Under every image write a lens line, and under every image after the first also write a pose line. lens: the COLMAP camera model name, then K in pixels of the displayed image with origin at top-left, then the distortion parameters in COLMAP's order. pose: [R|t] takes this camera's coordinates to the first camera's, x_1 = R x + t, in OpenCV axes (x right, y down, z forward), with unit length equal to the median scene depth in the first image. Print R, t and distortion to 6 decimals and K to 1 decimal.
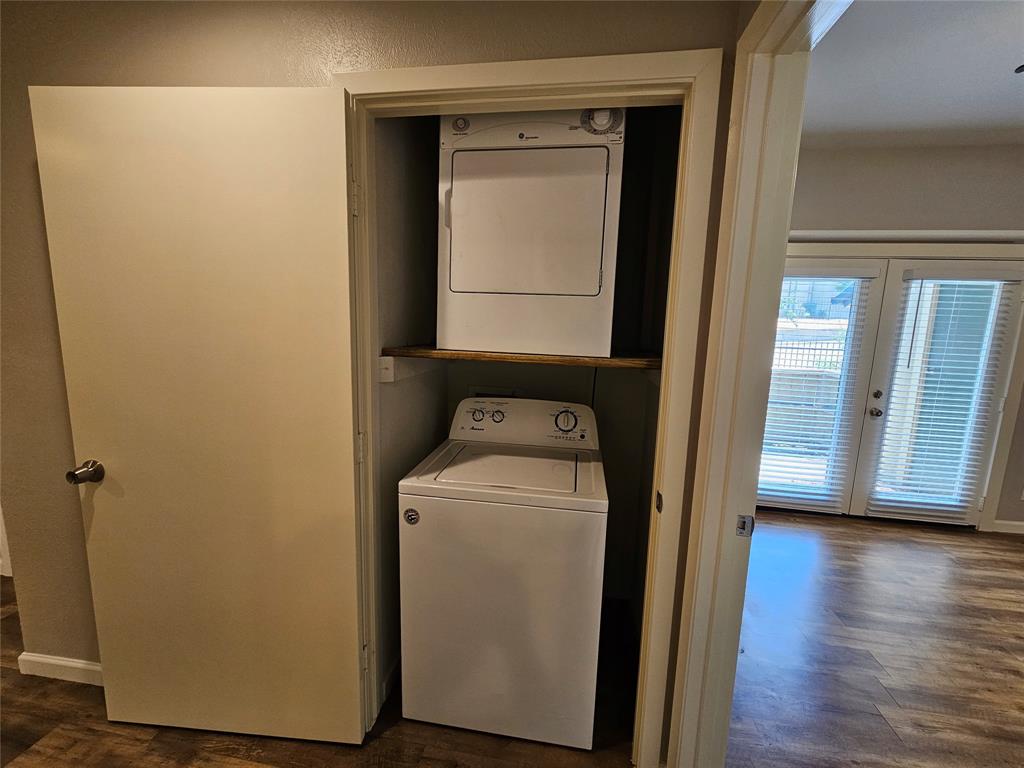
lens RADIAL K [[418.8, 0, 517.6], [0, 418.8, 381.9], [0, 0, 1]] dist [-0.000771, -0.000123]
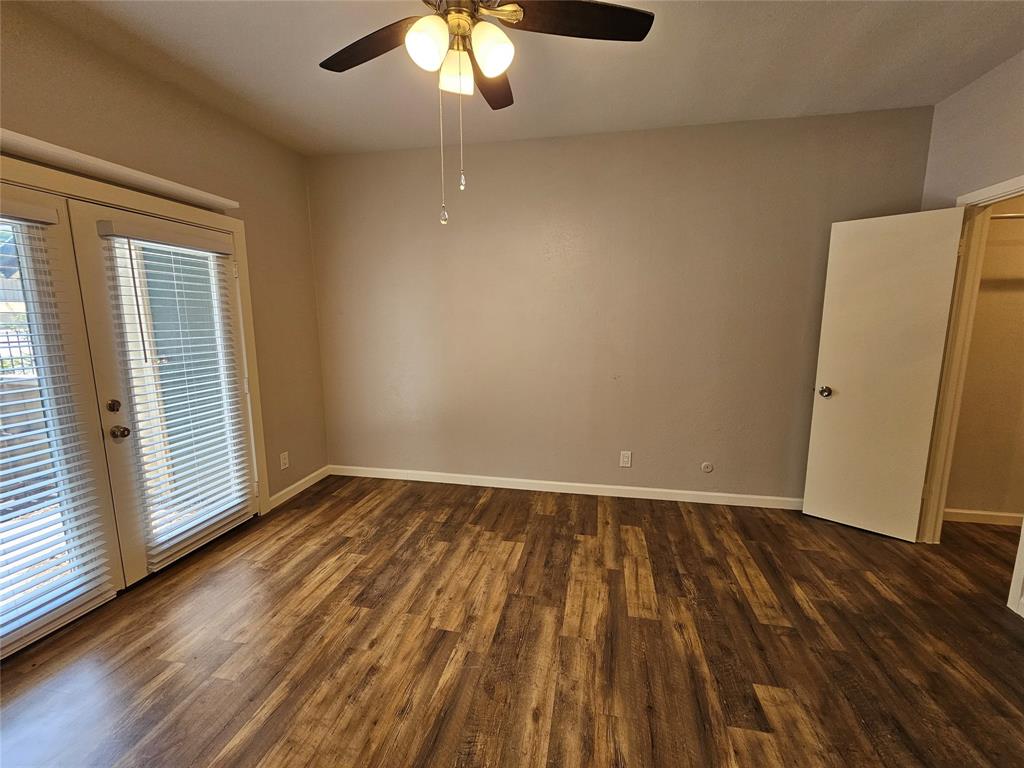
lens RADIAL K [[417.0, 0, 513.6], [0, 417.0, 379.3], [0, 0, 1]] dist [-0.003550, 0.000153]
pose [[0.047694, -0.177938, 0.982885, 0.246928], [0.154812, 0.973431, 0.168714, -0.026259], [-0.986792, 0.144116, 0.073974, 0.317607]]
